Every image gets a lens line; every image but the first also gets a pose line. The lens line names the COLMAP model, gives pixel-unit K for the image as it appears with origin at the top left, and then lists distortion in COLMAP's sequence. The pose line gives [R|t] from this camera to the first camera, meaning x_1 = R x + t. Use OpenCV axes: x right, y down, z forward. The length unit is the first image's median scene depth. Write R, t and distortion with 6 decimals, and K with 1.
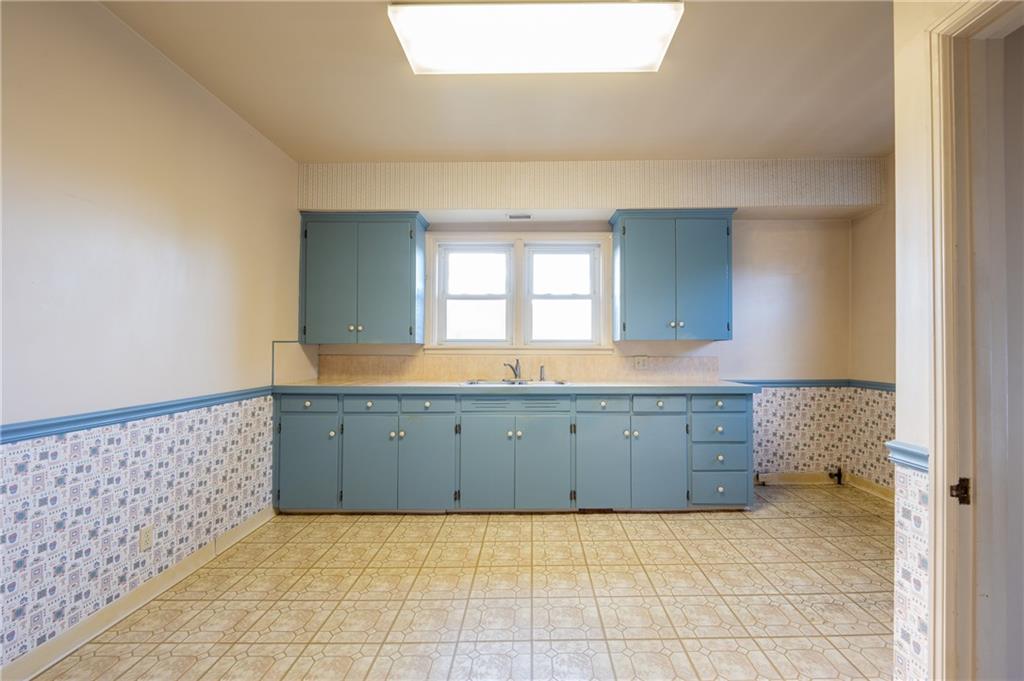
lens RADIAL K [[438.9, 0, 516.8], [0, 438.9, 341.0], [0, 0, 1]] dist [-0.015022, 0.000483]
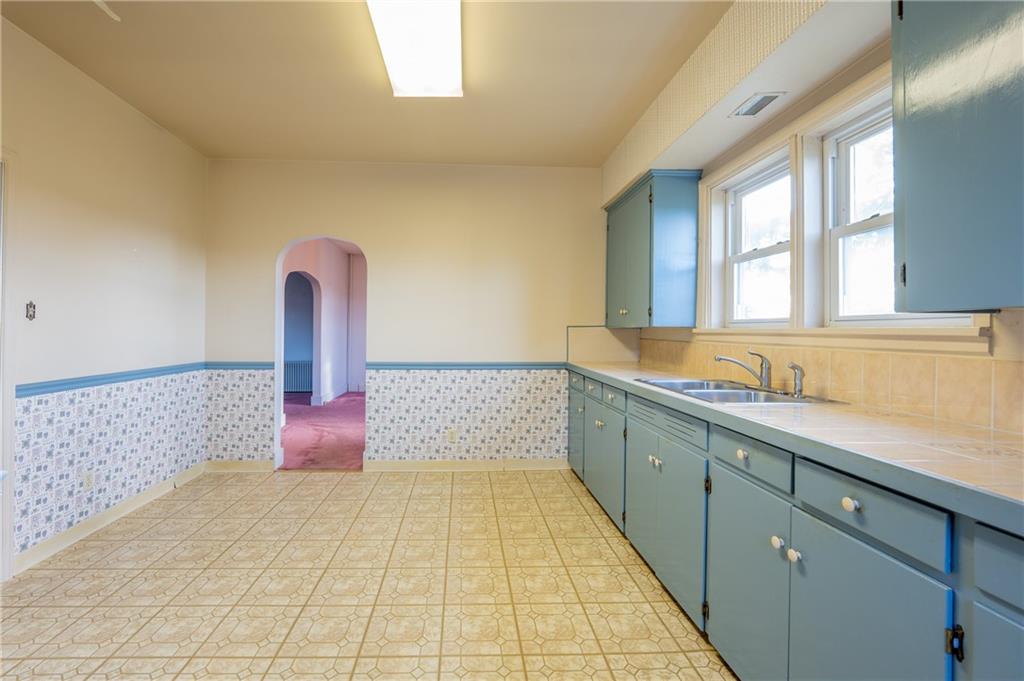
lens RADIAL K [[438.9, 0, 495.9], [0, 438.9, 326.8], [0, 0, 1]] dist [-0.015022, 0.000483]
pose [[0.039659, -0.008827, -0.999174, 0.673713], [0.010840, 0.999906, -0.008403, 0.010674], [0.999154, -0.010498, 0.039751, 0.759173]]
